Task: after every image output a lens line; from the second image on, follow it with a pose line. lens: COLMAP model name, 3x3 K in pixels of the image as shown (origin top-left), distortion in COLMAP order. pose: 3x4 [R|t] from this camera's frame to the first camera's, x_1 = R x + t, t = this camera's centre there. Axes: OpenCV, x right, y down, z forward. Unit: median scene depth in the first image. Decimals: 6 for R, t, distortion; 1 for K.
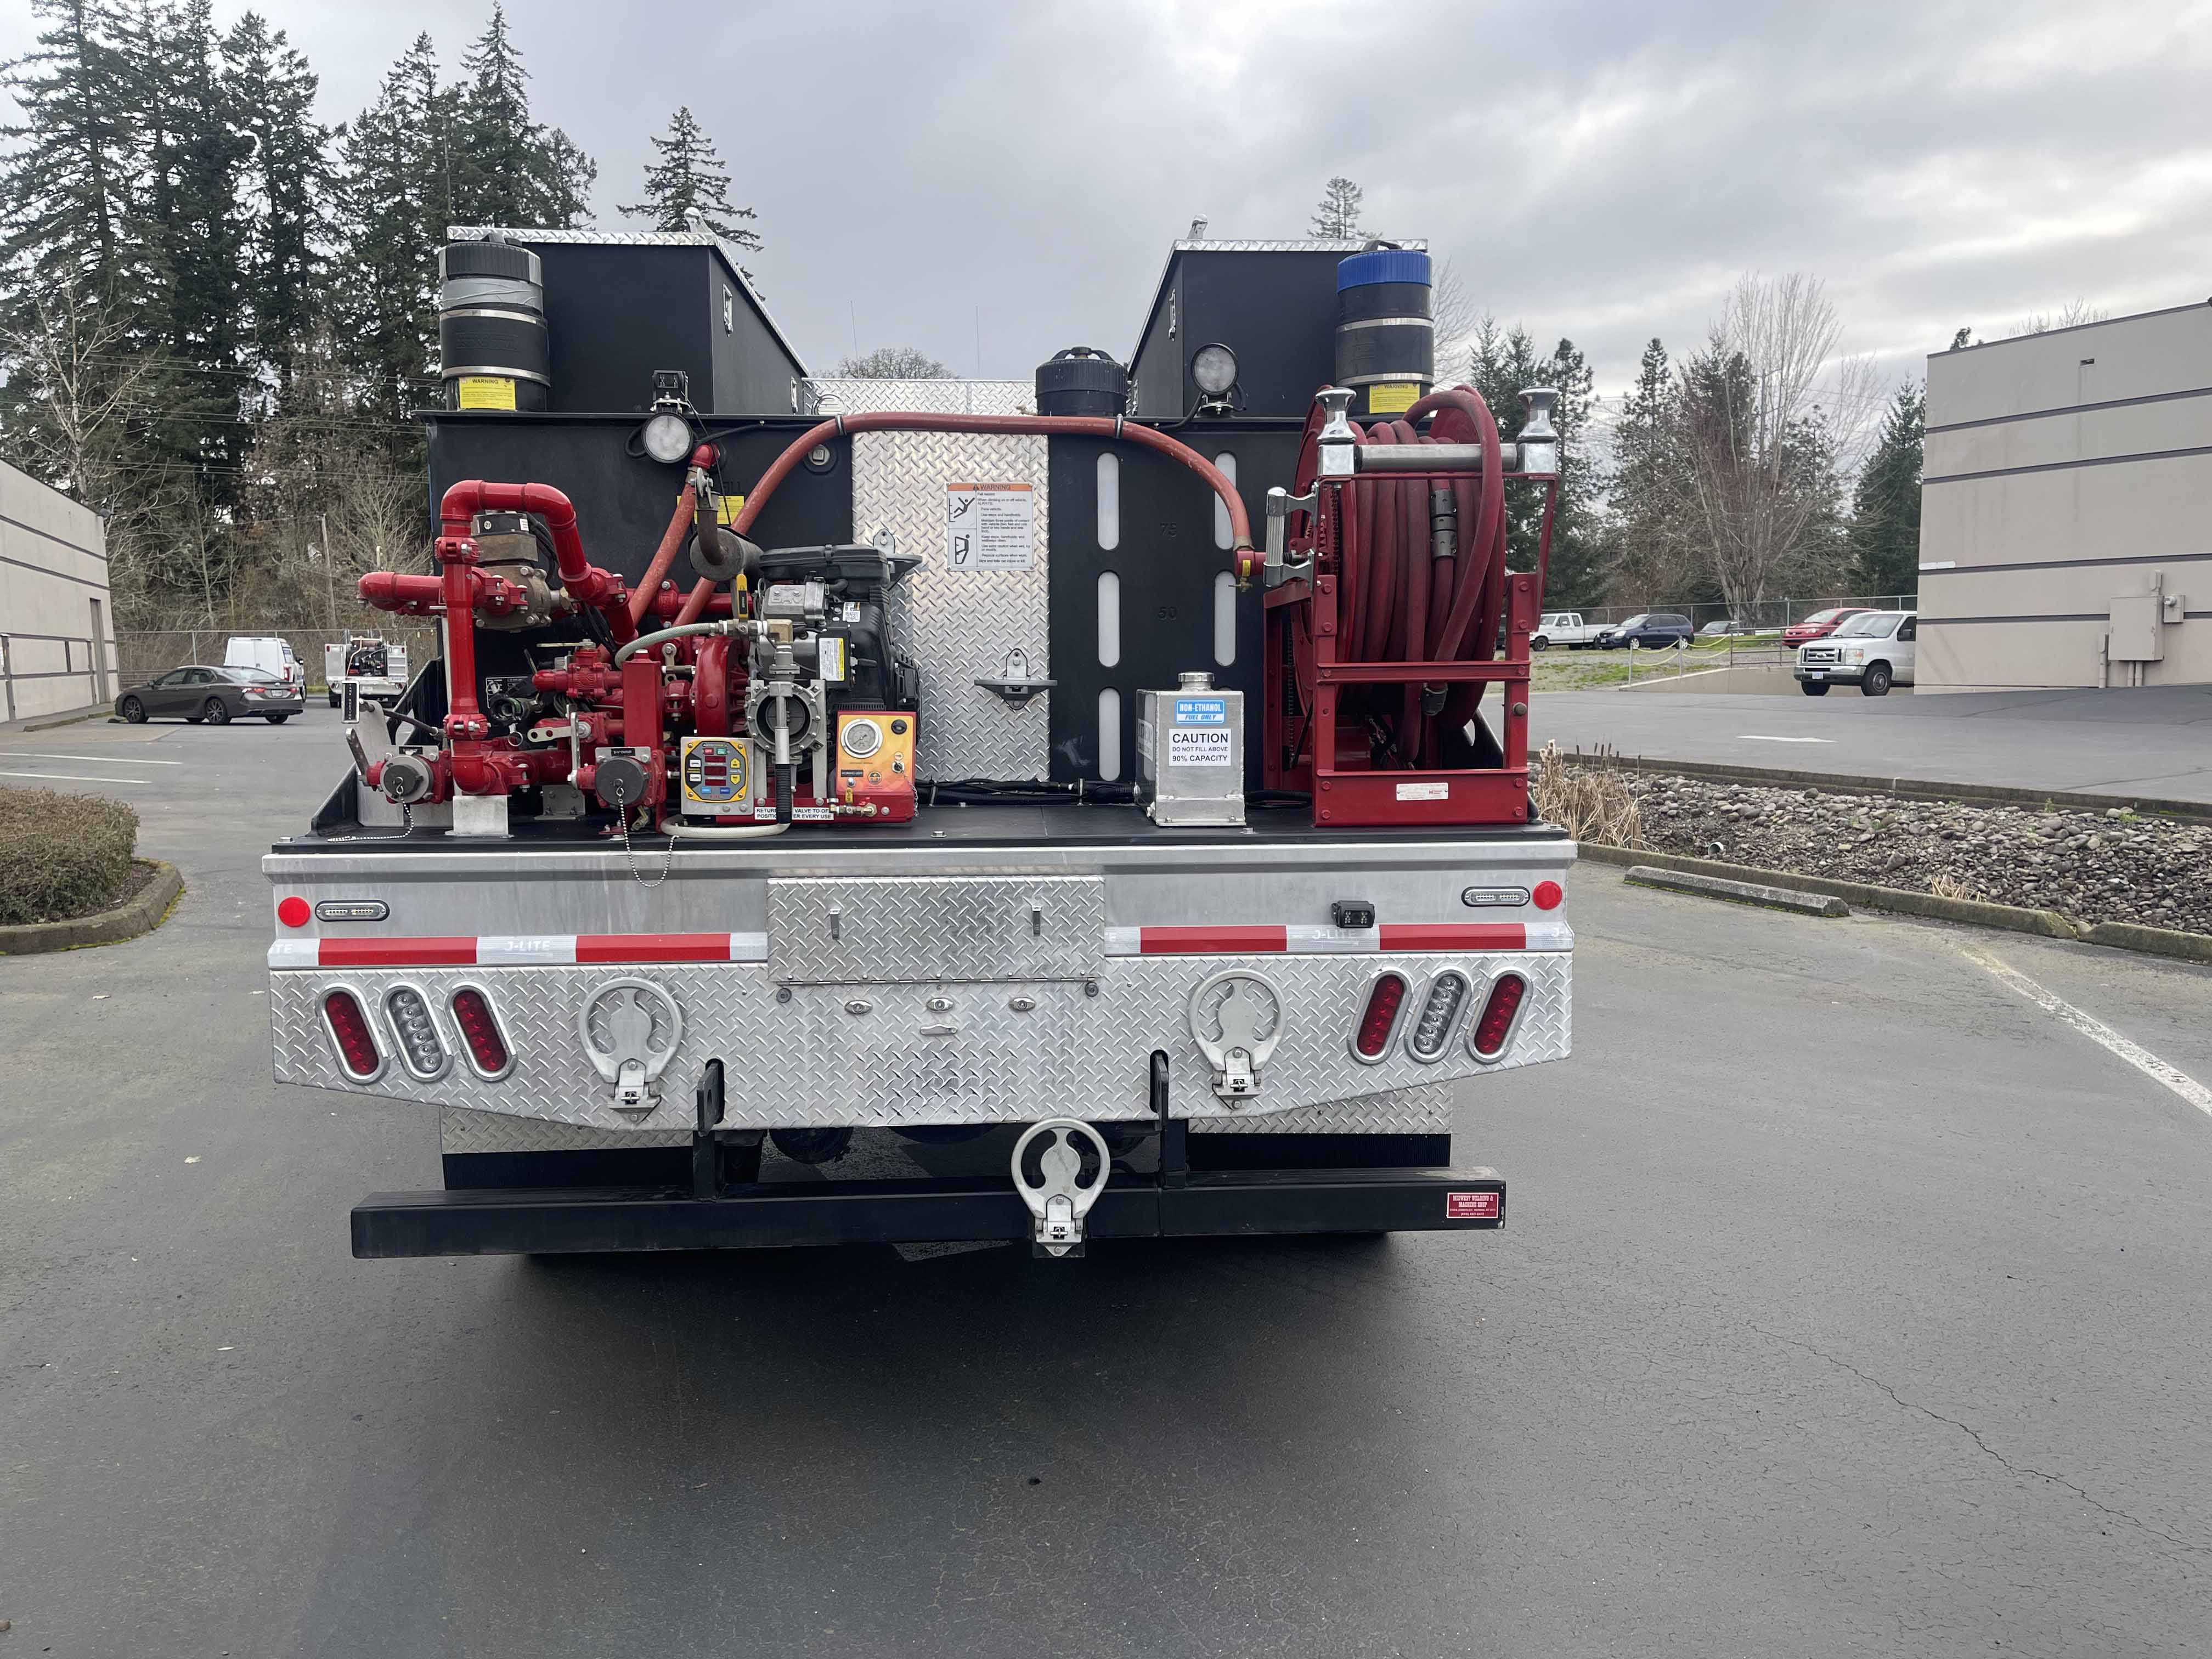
lens RADIAL K [[1620.2, 0, 1106.0], [0, 1620.2, 829.5], [0, 0, 1]] dist [-0.002579, 0.000418]
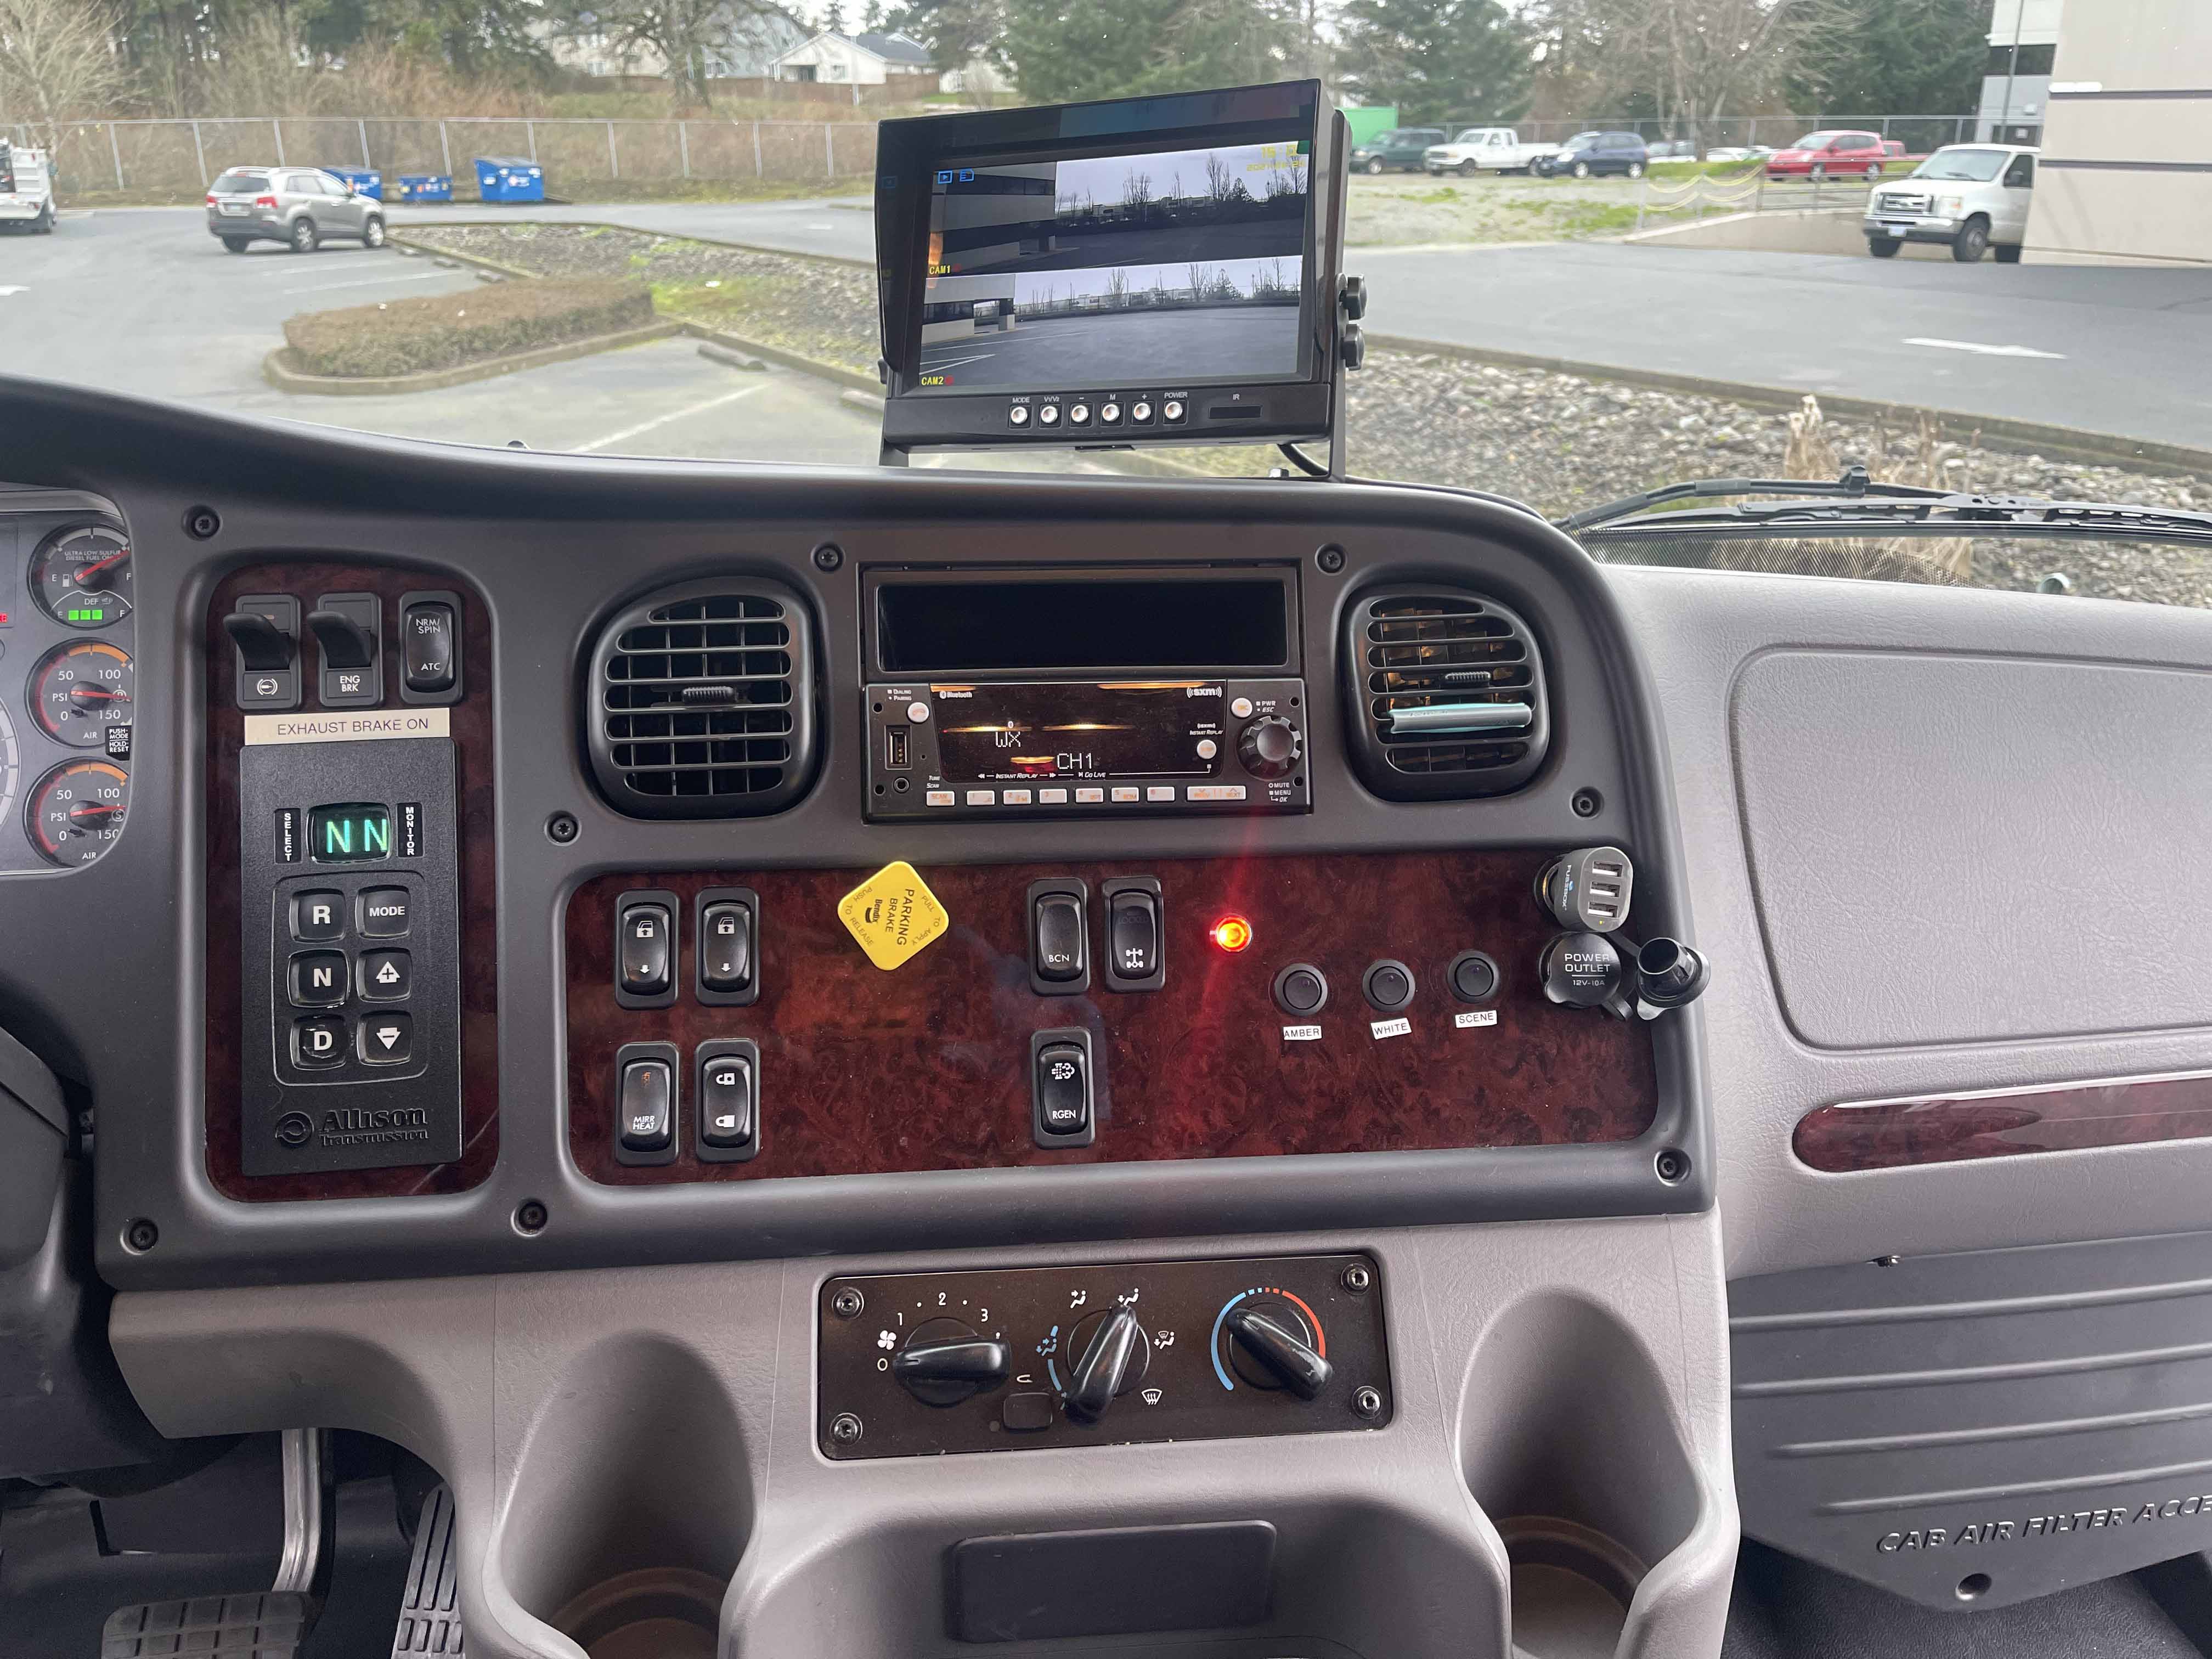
lens RADIAL K [[1656.2, 0, 1106.0], [0, 1656.2, 829.5], [0, 0, 1]] dist [0.103372, -0.159642]
pose [[0.995688, -0.015050, 0.091533, -0.011837], [-0.009864, 0.963979, 0.265795, -0.021067], [-0.092236, -0.265551, 0.959674, 0.132680]]
